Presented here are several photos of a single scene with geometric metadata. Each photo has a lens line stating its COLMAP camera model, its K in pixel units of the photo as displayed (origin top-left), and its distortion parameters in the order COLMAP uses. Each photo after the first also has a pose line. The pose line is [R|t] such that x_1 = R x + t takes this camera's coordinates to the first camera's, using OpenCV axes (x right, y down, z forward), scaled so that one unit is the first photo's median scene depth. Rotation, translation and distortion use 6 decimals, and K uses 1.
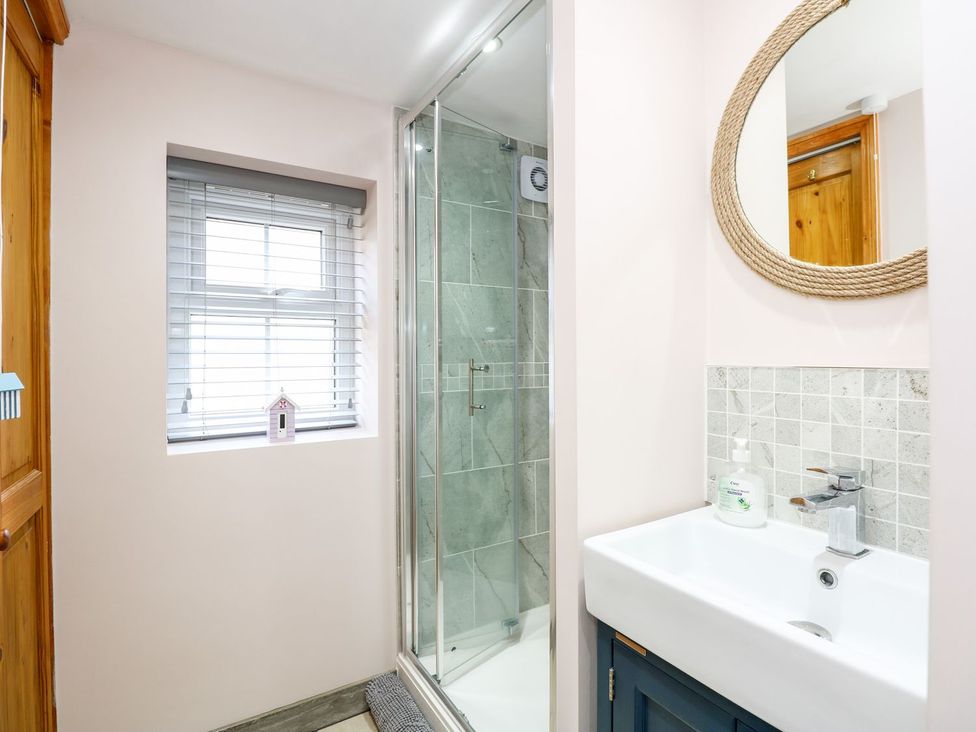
lens RADIAL K [[509.7, 0, 492.1], [0, 509.7, 355.6], [0, 0, 1]] dist [0.000388, -0.012752]
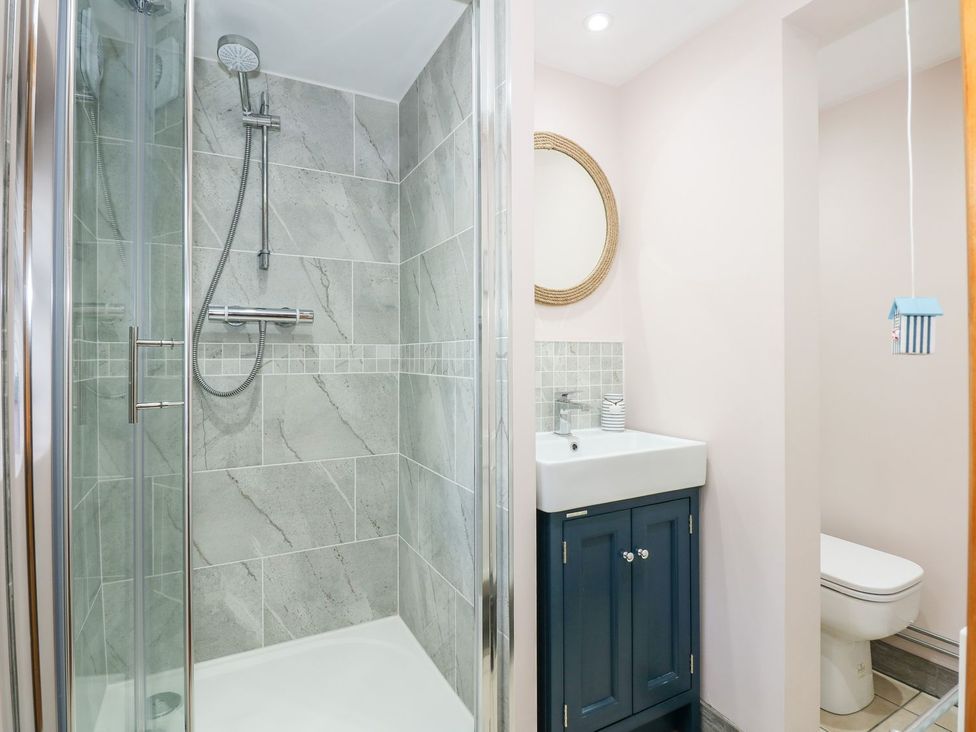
lens RADIAL K [[509.7, 0, 492.1], [0, 509.7, 355.6], [0, 0, 1]] dist [0.000388, -0.012752]
pose [[0.039962, 0.010796, 0.999143, -1.312293], [-0.006154, 0.999925, -0.010559, 0.107312], [-0.999182, -0.005727, 0.040025, 1.220564]]
